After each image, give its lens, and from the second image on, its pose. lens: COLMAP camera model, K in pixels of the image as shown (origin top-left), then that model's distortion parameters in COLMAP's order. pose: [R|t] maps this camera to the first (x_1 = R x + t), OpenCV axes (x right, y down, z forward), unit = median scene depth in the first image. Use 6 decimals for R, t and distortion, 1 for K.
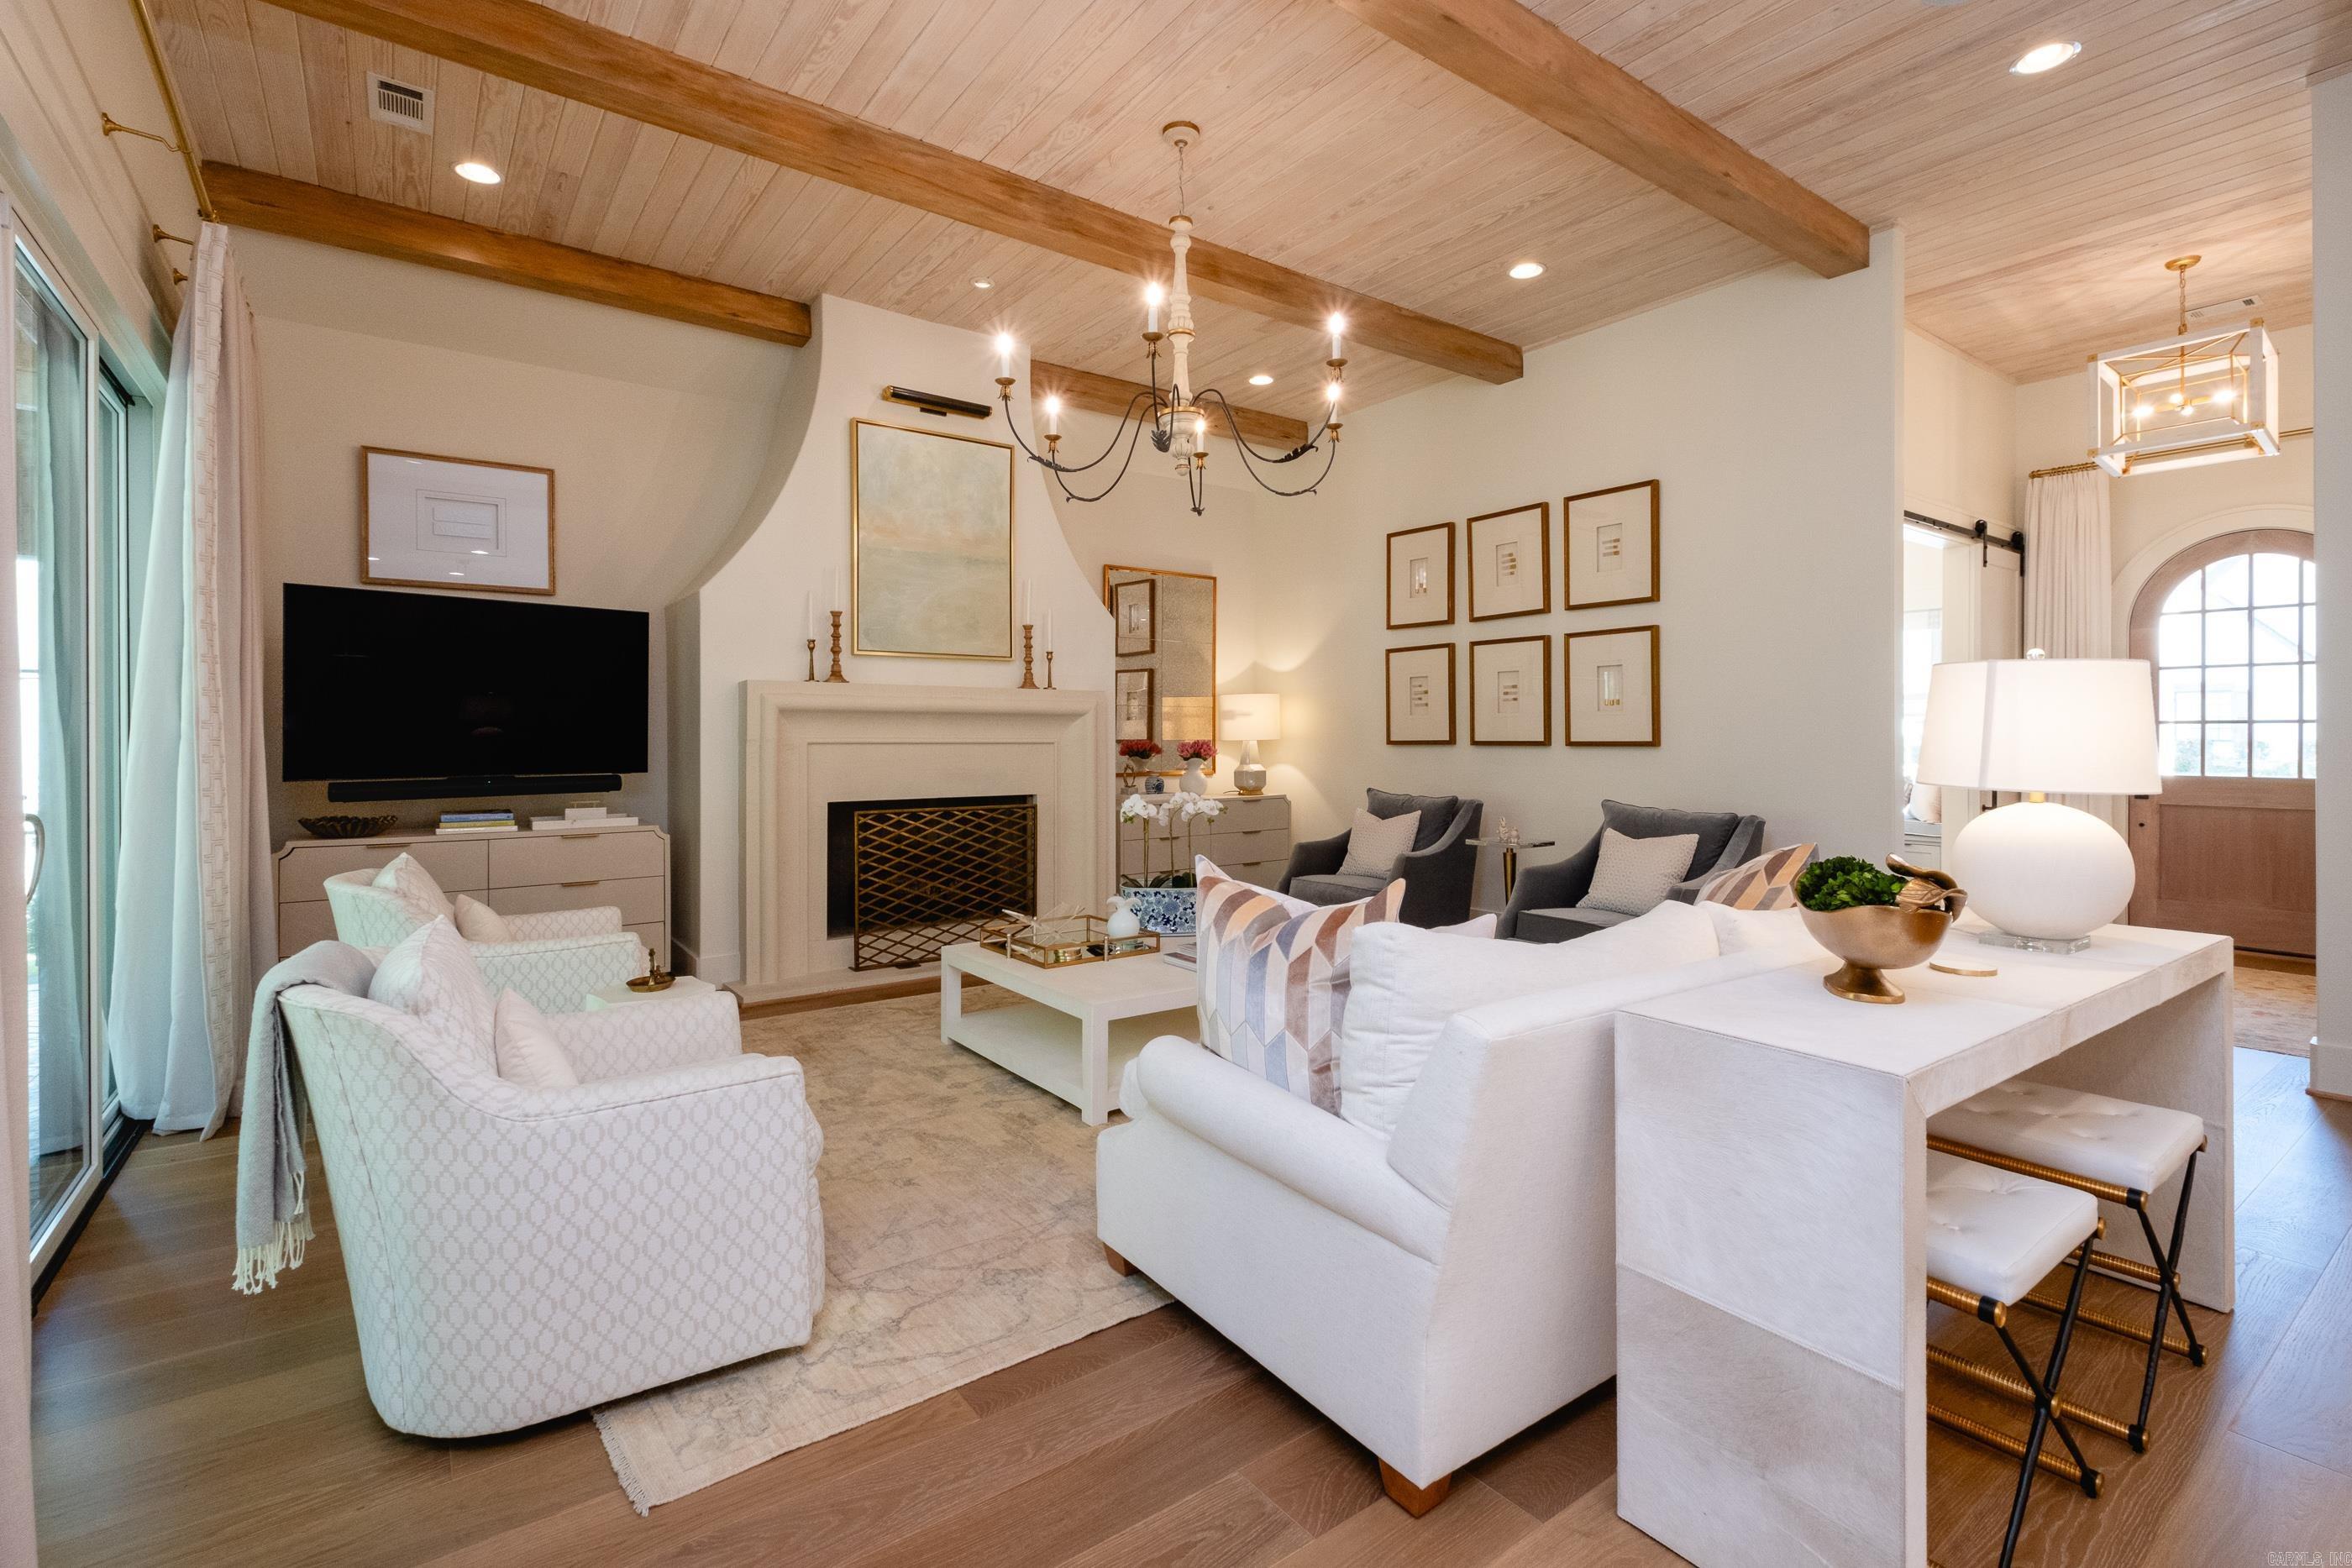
lens RADIAL K [[1053.3, 0, 1175.5], [0, 1053.3, 737.0], [0, 0, 1]] dist [0.012437, 0.000150]
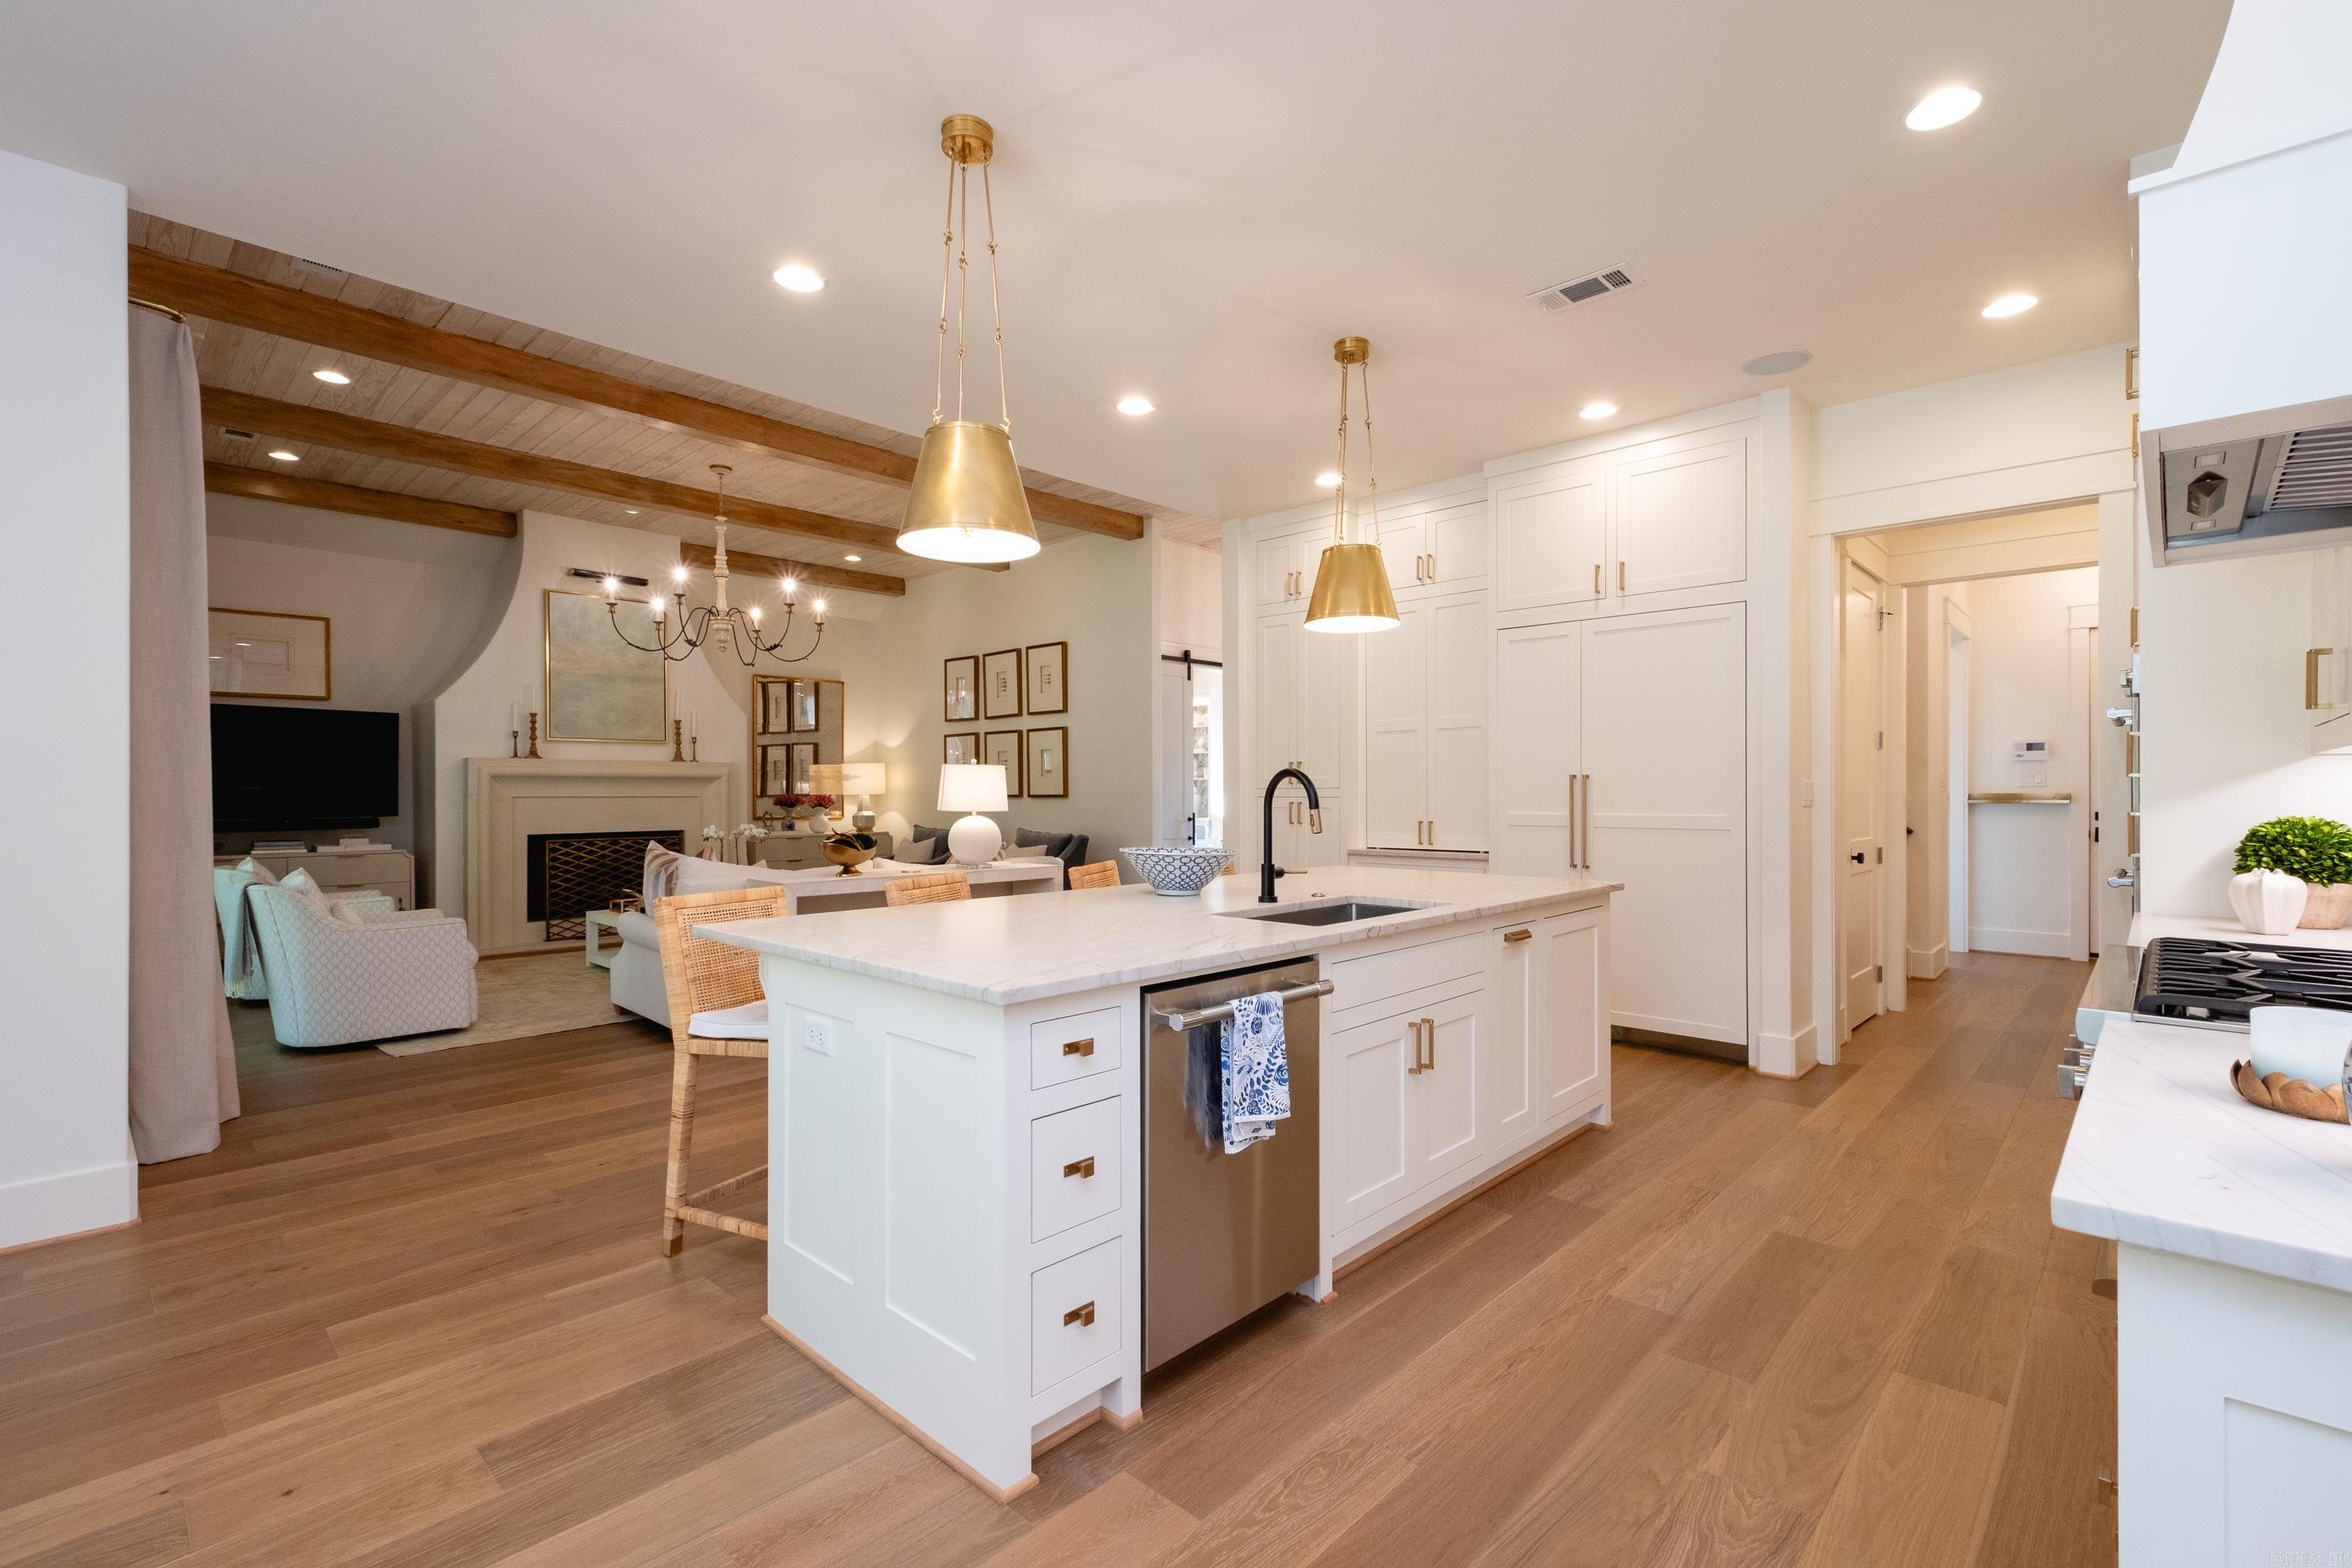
lens RADIAL K [[1044.4, 0, 1205.1], [0, 1044.4, 793.9], [0, 0, 1]] dist [0.001330, -0.000194]
pose [[0.981501, -0.002961, 0.191433, 0.354406], [0.002744, 0.999995, 0.001397, 0.001563], [-0.191436, -0.000845, 0.981505, -0.703099]]
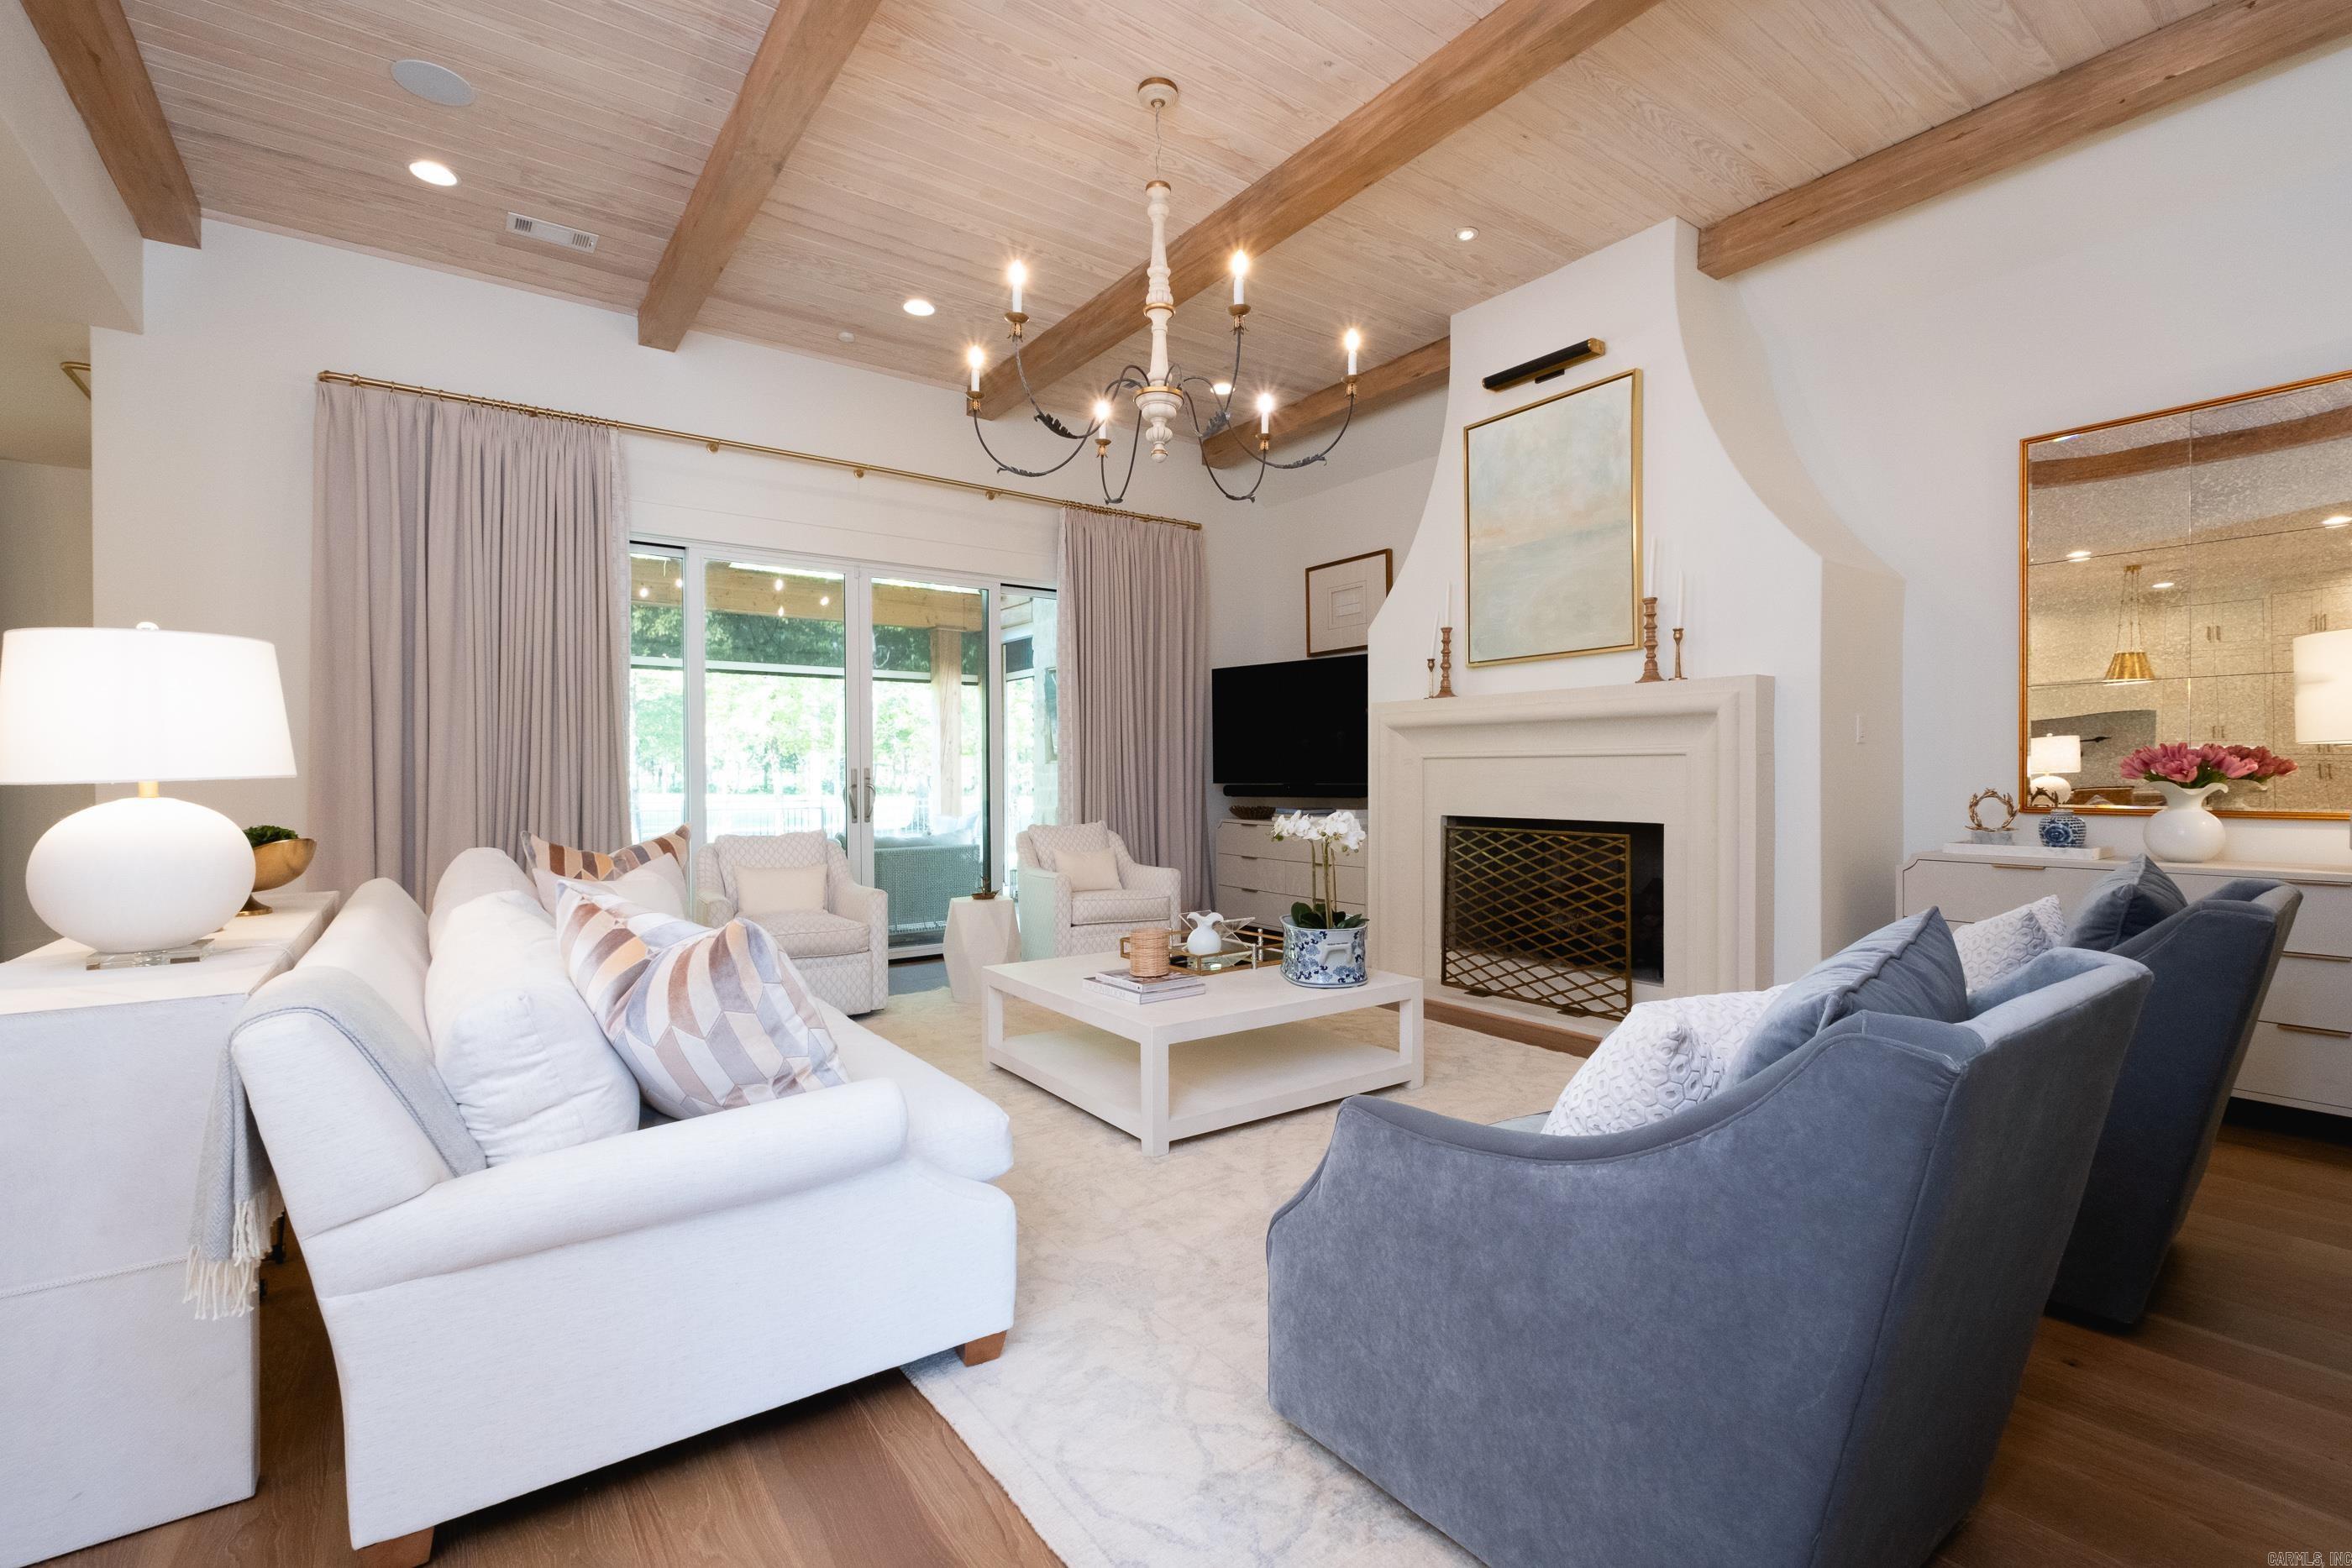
lens RADIAL K [[1044.1, 0, 1168.2], [0, 1044.1, 771.8], [0, 0, 1]] dist [0.024907, -0.000038]
pose [[-0.024891, 0.001497, -0.999689, 0.680248], [0.003325, 0.999993, 0.001415, 0.017017], [0.999685, -0.003289, -0.024896, 0.742974]]
